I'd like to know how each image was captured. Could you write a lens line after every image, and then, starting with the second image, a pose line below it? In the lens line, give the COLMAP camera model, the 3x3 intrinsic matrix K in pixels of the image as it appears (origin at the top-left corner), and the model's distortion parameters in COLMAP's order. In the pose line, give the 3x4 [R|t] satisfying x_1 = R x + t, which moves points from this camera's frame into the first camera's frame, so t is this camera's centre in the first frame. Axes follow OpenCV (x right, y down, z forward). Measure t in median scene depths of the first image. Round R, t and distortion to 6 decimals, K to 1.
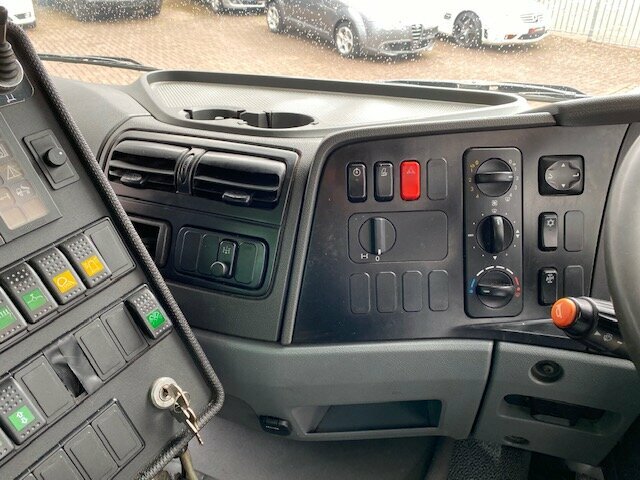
lens RADIAL K [[491.5, 0, 335.5], [0, 491.5, 230.0], [0, 0, 1]] dist [0.001548, 0.003106]
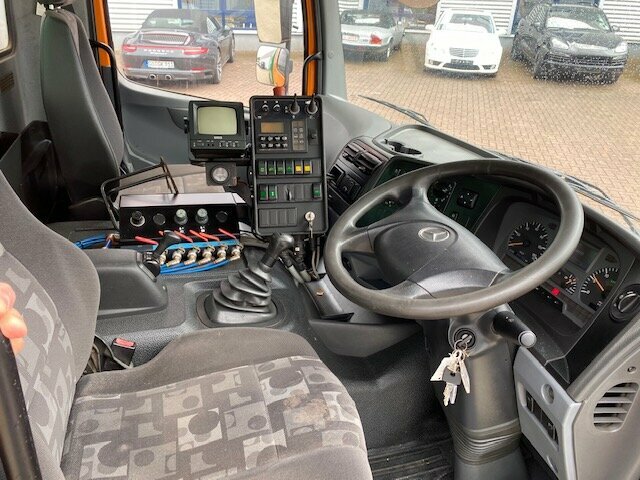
lens RADIAL K [[489.4, 0, 320.0], [0, 489.4, 240.0], [0, 0, 1]] dist [0.069330, -0.092576]
pose [[0.640901, 0.367430, -0.673974, 0.823143], [-0.422512, 0.901887, 0.089902, 0.073044], [0.640882, 0.227144, 0.733264, -0.532052]]
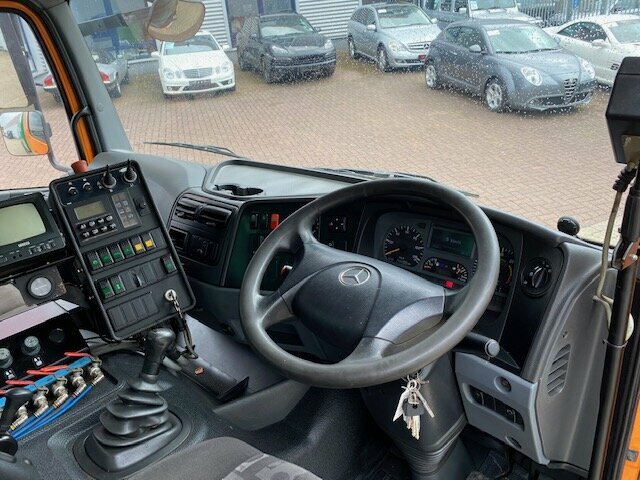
lens RADIAL K [[491.4, 0, 320.0], [0, 491.4, 240.0], [0, 0, 1]] dist [0.062383, -0.097365]
pose [[0.934354, 0.073000, -0.348788, 0.590848], [-0.098862, 0.993473, -0.056908, 0.049035], [0.342357, 0.087654, 0.935472, -0.556384]]
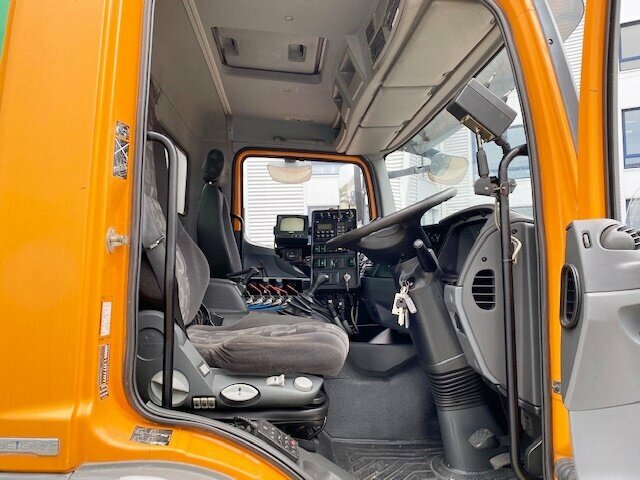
lens RADIAL K [[489.4, 0, 320.0], [0, 489.4, 240.0], [0, 0, 1]] dist [0.069330, -0.092576]
pose [[0.443290, -0.032759, -0.895779, 1.654228], [-0.435886, 0.865344, -0.247351, 0.573076], [0.783260, 0.500106, 0.369320, -0.483802]]
